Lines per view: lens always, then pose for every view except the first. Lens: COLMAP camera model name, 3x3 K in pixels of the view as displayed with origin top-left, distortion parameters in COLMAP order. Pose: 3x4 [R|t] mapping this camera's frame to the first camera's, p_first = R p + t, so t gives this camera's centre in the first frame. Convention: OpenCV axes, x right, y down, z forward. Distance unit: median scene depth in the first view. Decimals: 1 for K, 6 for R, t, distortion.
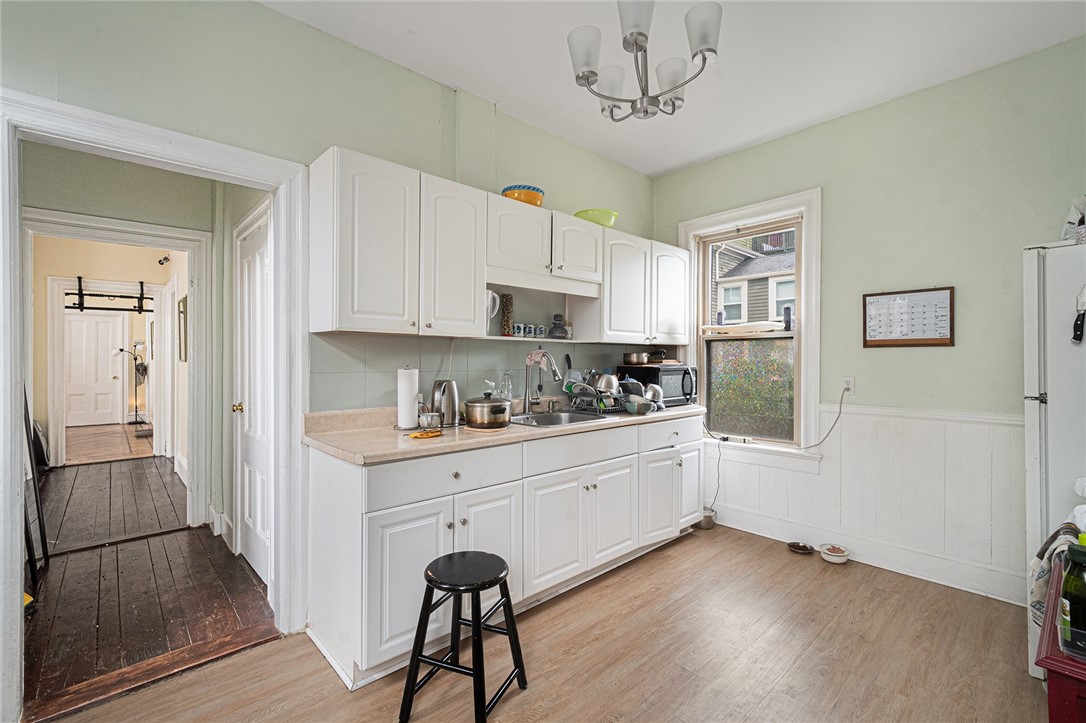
lens RADIAL K [[489.0, 0, 548.4], [0, 489.0, 359.4], [0, 0, 1]] dist [0.010714, -0.003118]
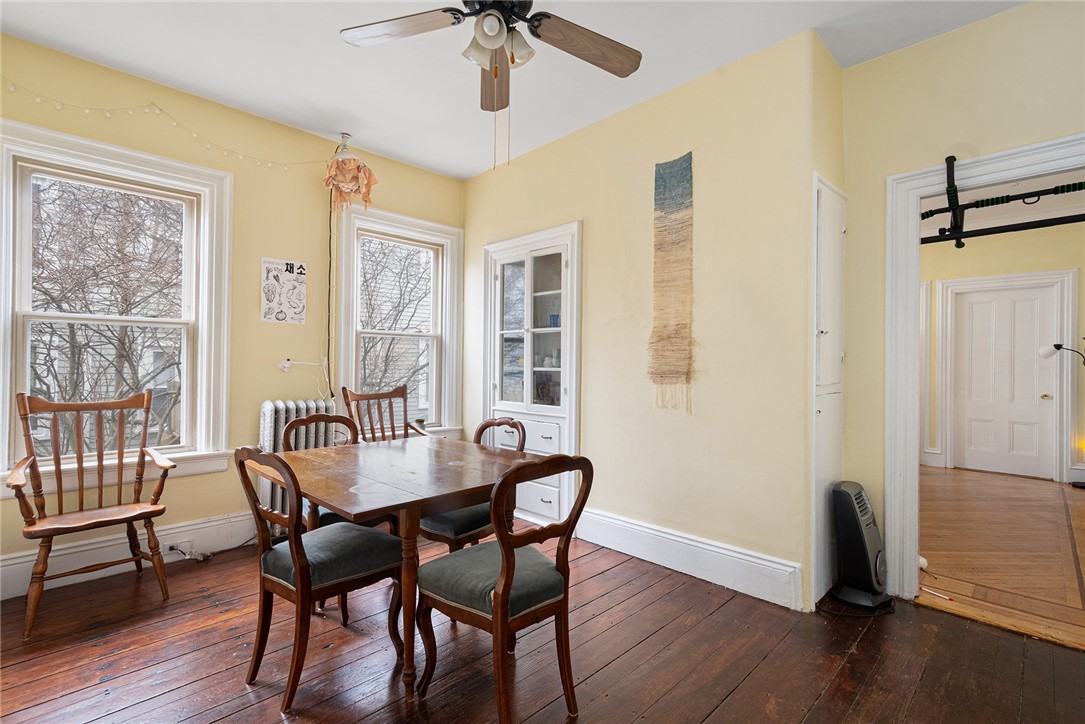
lens RADIAL K [[488.5, 0, 547.3], [0, 488.5, 354.1], [0, 0, 1]] dist [0.010714, -0.003118]
pose [[0.053527, -0.012206, -0.998492, -0.536667], [-0.016965, 0.999770, -0.013131, 0.008134], [0.998422, 0.017642, 0.053308, 0.616862]]
